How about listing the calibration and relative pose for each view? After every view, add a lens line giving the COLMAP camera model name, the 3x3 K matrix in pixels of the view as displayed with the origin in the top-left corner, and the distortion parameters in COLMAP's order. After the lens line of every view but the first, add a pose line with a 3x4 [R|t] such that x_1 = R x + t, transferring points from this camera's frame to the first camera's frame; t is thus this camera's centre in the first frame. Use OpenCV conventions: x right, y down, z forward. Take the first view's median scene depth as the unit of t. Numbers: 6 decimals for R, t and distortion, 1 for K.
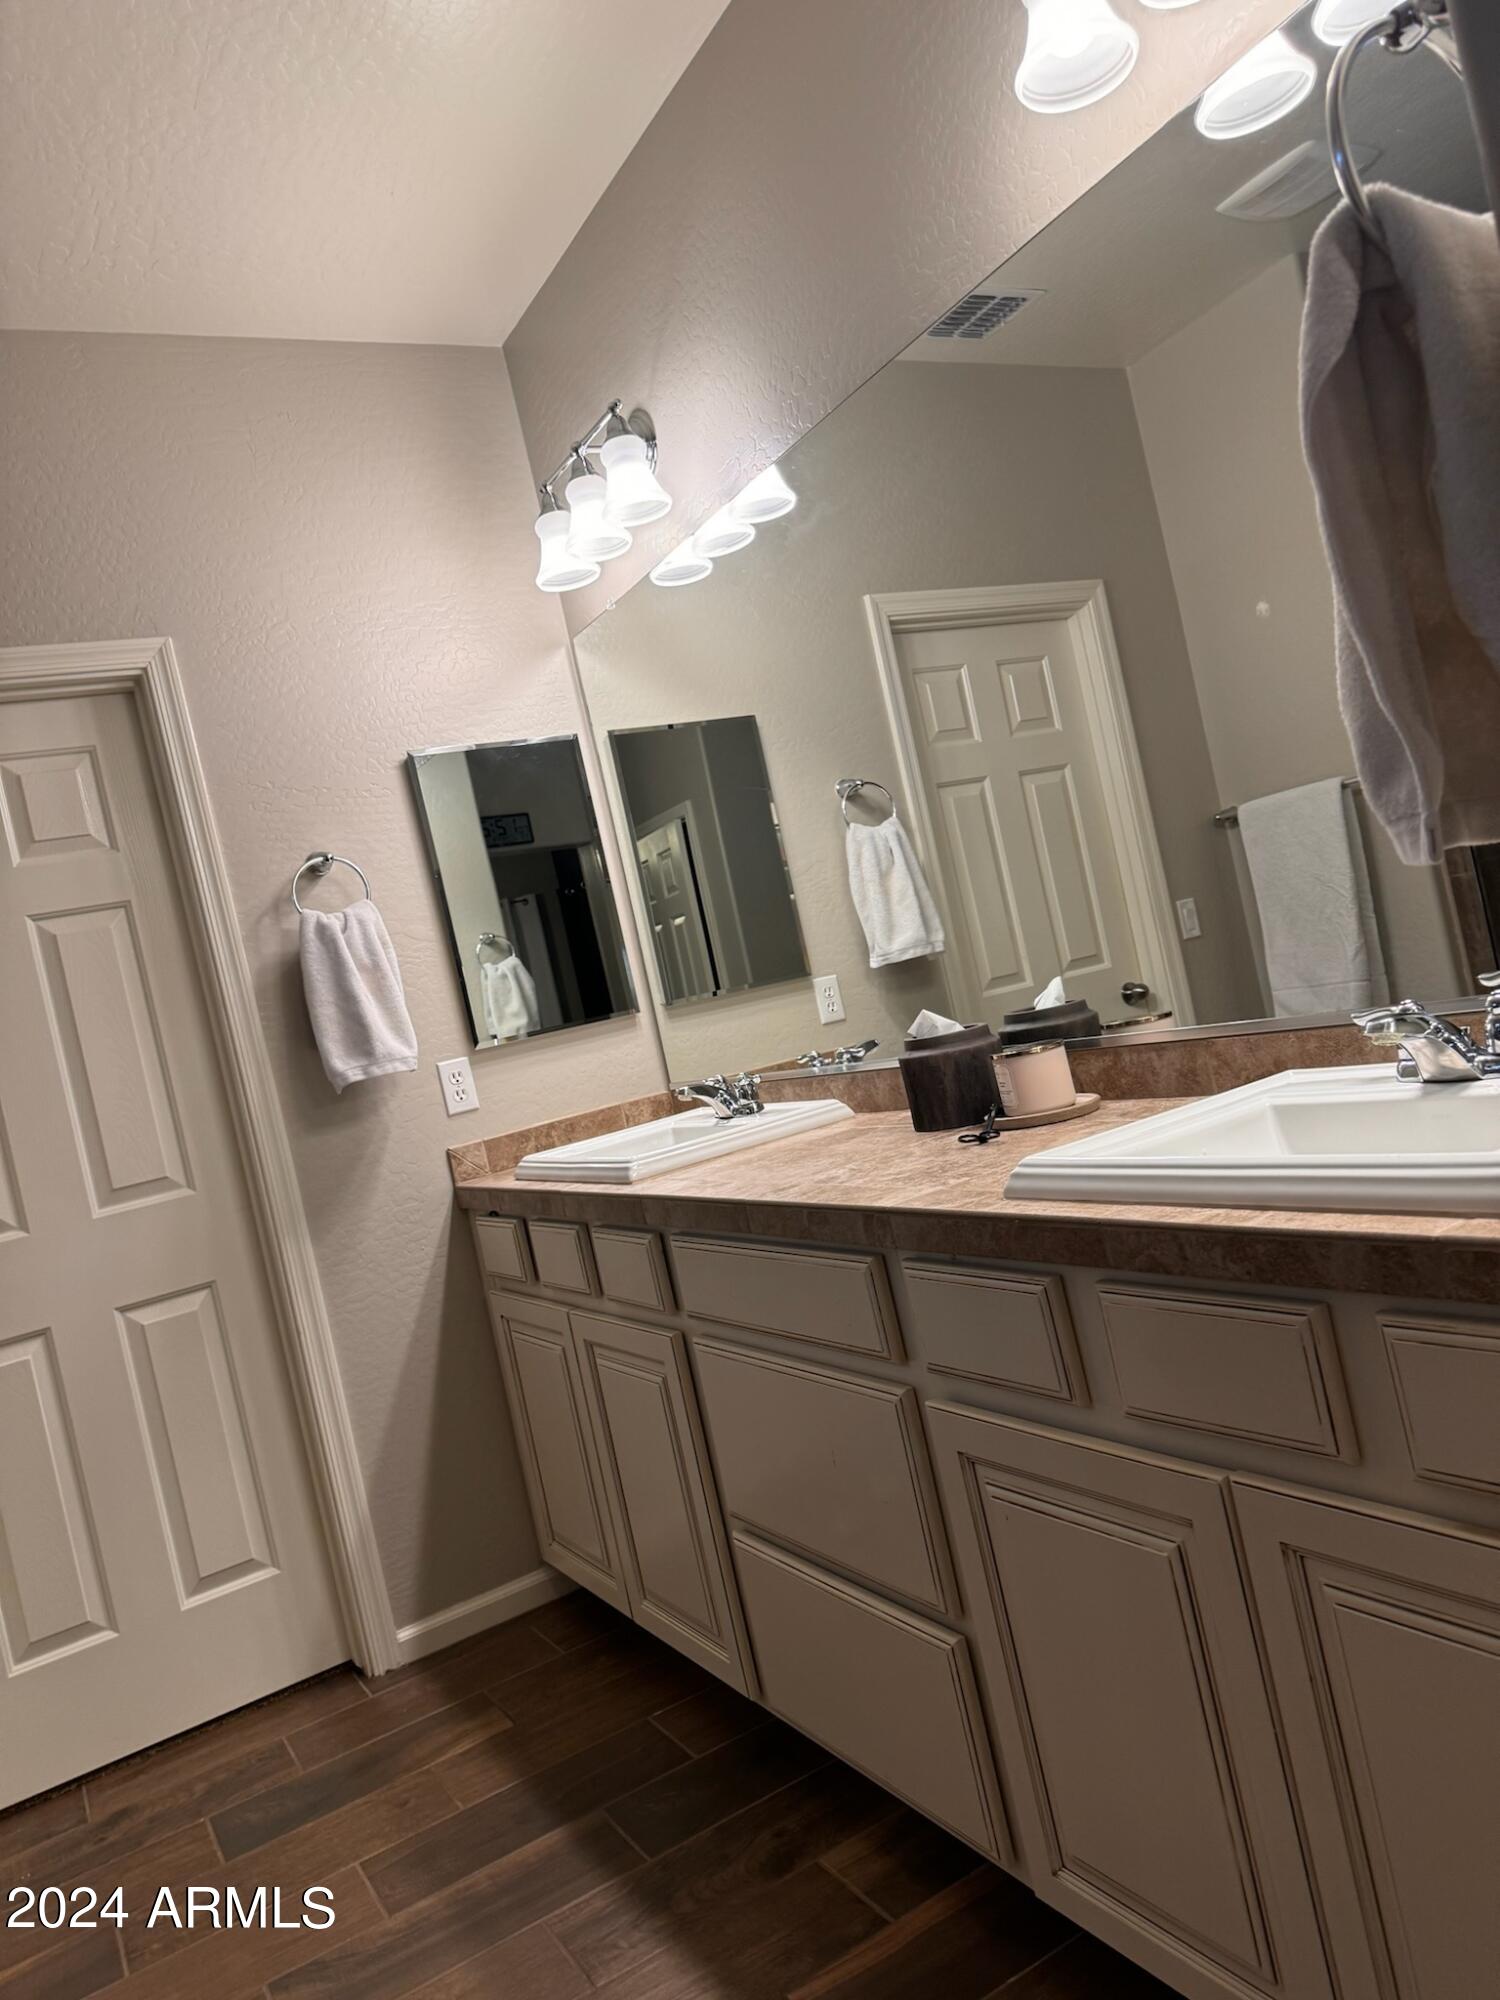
lens RADIAL K [[1411.9, 0, 746.0], [0, 1411.9, 994.5], [0, 0, 1]] dist [0.068071, -0.075361]
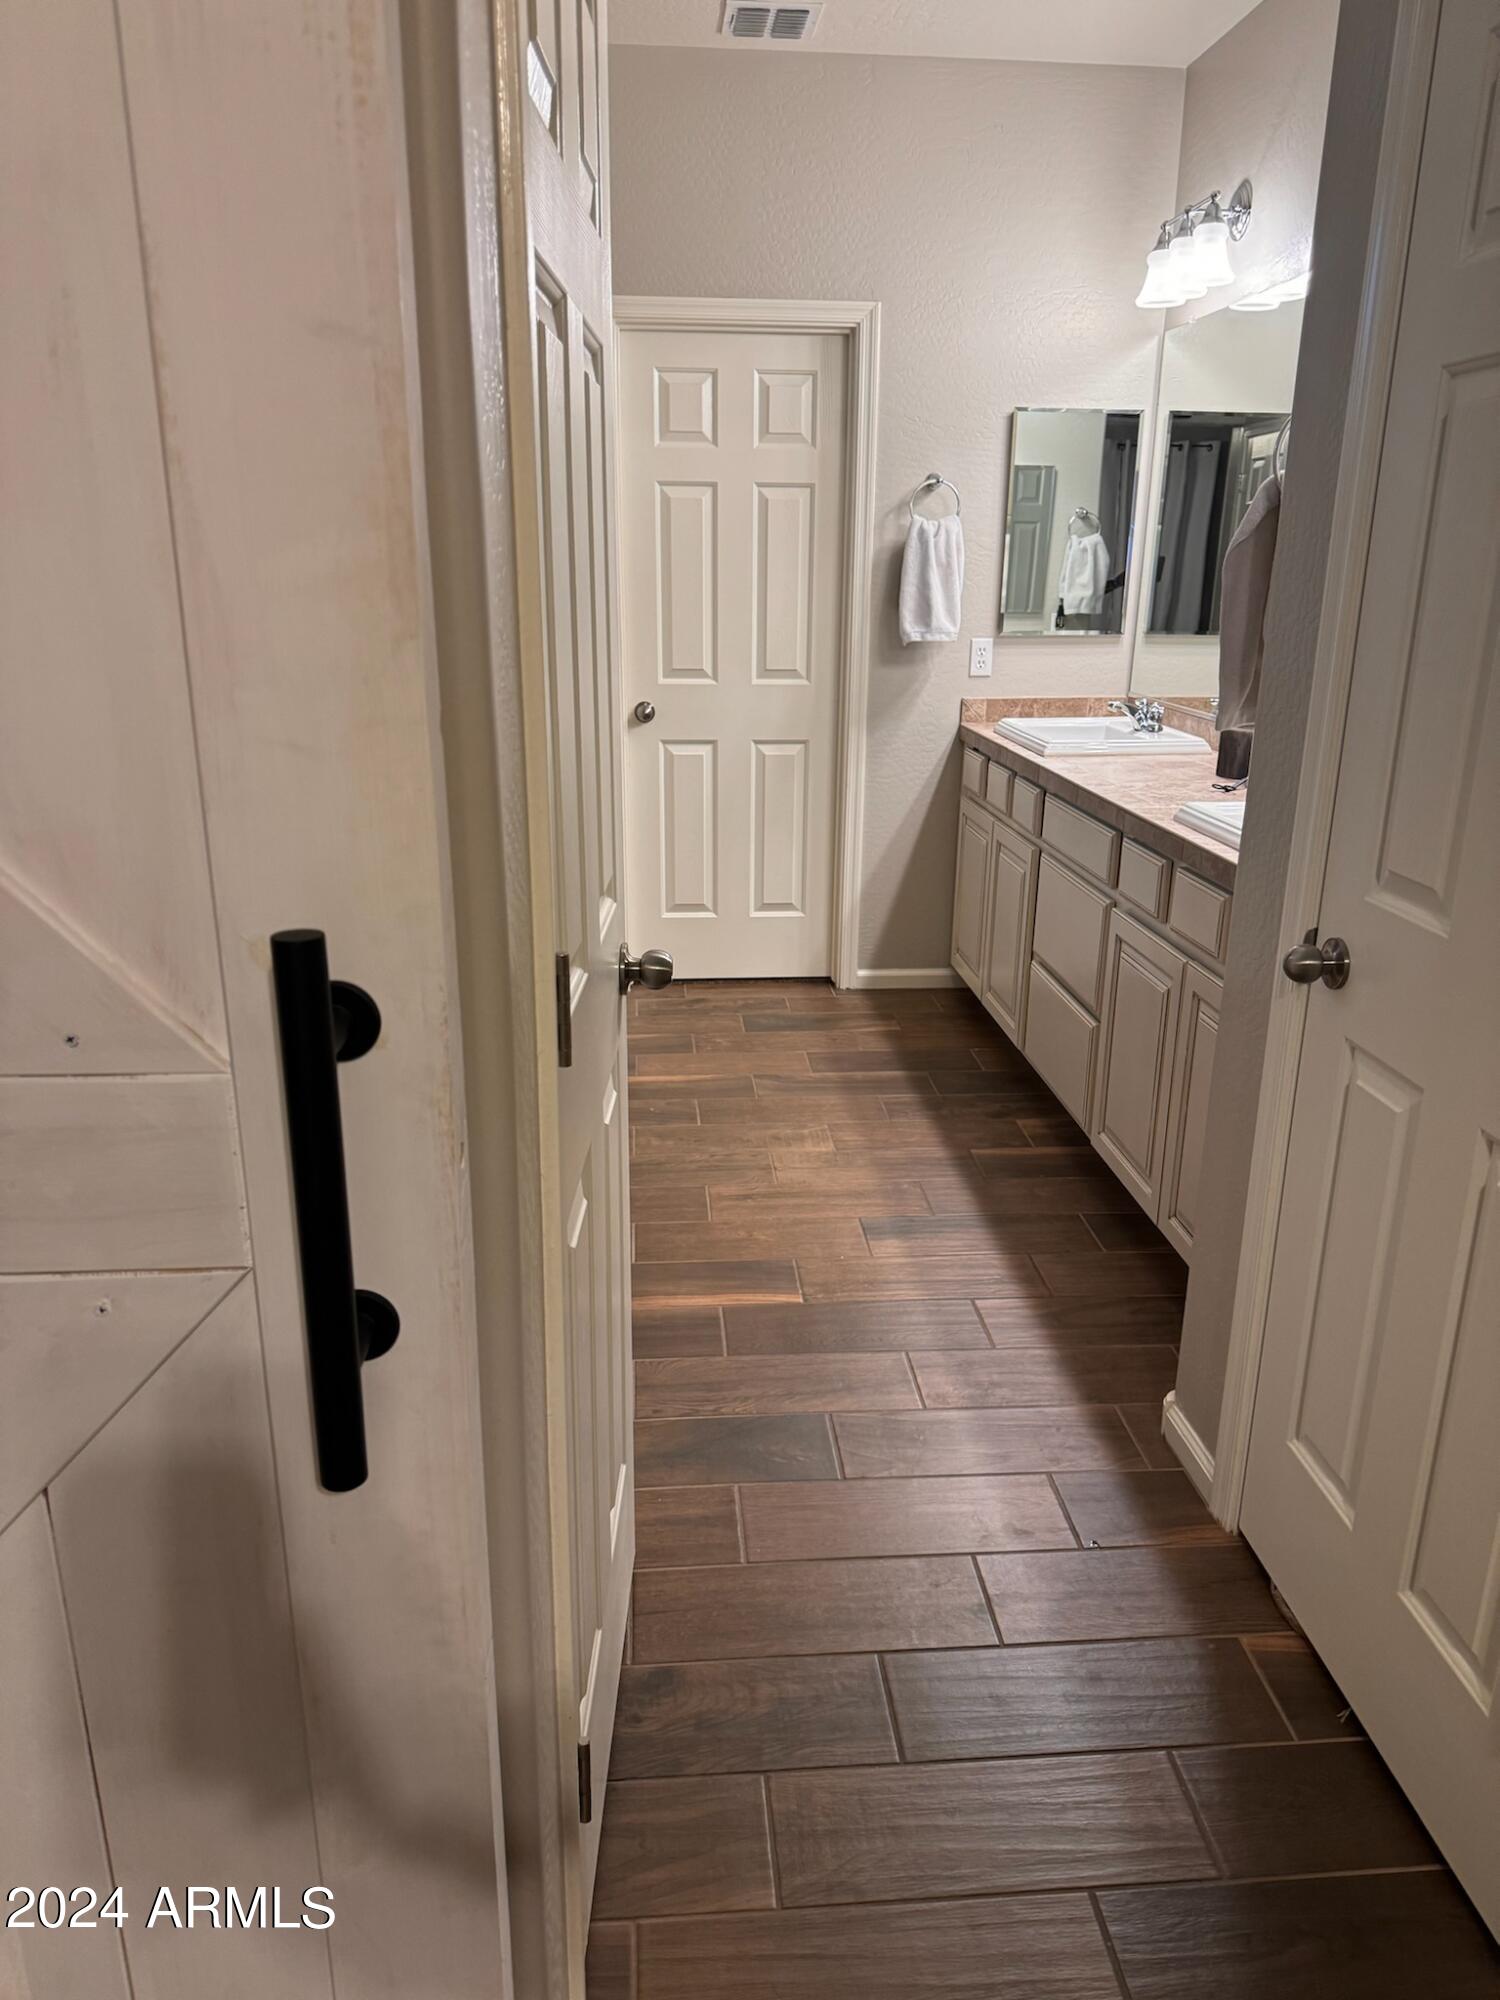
lens RADIAL K [[1411.9, 0, 743.6], [0, 1411.9, 1011.0], [0, 0, 1]] dist [0.068071, -0.075361]
pose [[0.880503, 0.342164, -0.328083, 0.208365], [-0.207099, 0.900215, 0.383043, -0.130199], [0.426409, -0.269326, 0.863504, -0.534121]]
